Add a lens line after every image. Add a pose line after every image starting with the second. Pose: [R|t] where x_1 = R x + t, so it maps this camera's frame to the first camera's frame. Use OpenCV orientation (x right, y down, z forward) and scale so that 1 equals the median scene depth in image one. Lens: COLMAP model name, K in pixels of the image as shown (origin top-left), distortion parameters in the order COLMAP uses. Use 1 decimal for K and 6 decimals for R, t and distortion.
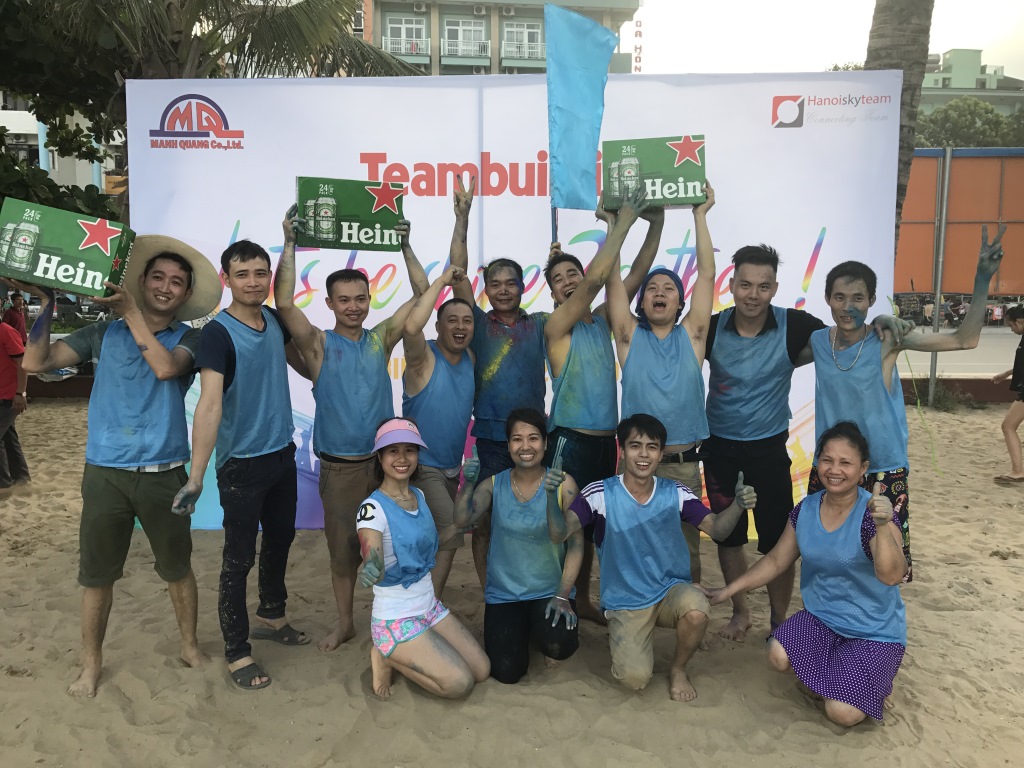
lens RADIAL K [[821.6, 0, 509.2], [0, 821.6, 386.6], [0, 0, 1]] dist [-0.001062, -0.005496]
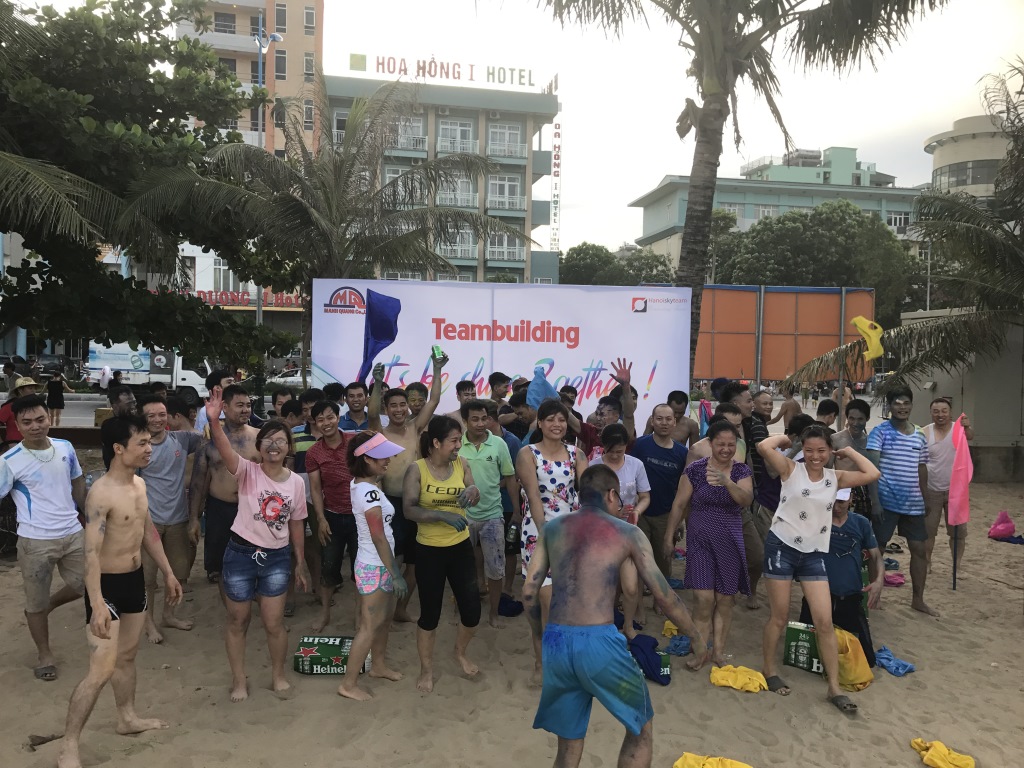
lens RADIAL K [[793.8, 0, 511.1], [0, 793.8, 384.4], [0, 0, 1]] dist [-0.003875, -0.004292]
pose [[0.994932, 0.012830, 0.099727, -0.179184], [-0.005137, 0.997017, -0.077009, 0.025174], [-0.100417, 0.076106, 0.992030, -0.924533]]
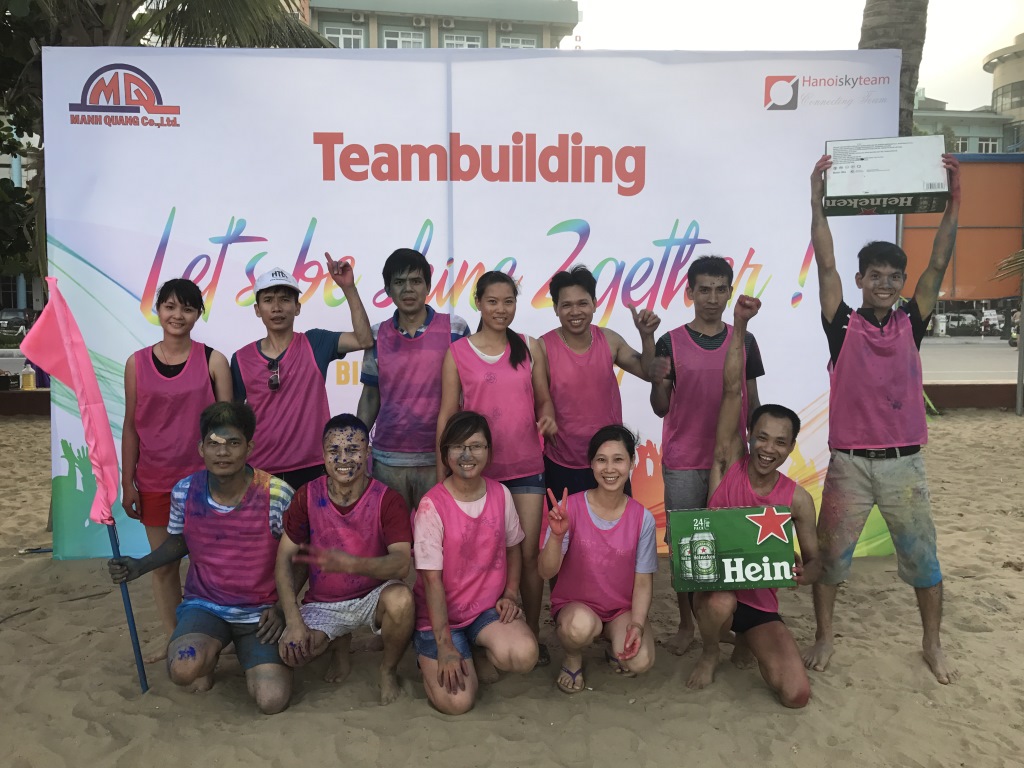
lens RADIAL K [[826.8, 0, 512.0], [0, 826.8, 384.0], [0, 0, 1]] dist [-0.001429, -0.000886]
pose [[0.997184, -0.010228, 0.074289, -0.035566], [0.011796, 0.999716, -0.020704, 0.010065], [-0.074056, 0.021523, 0.997022, 0.093229]]
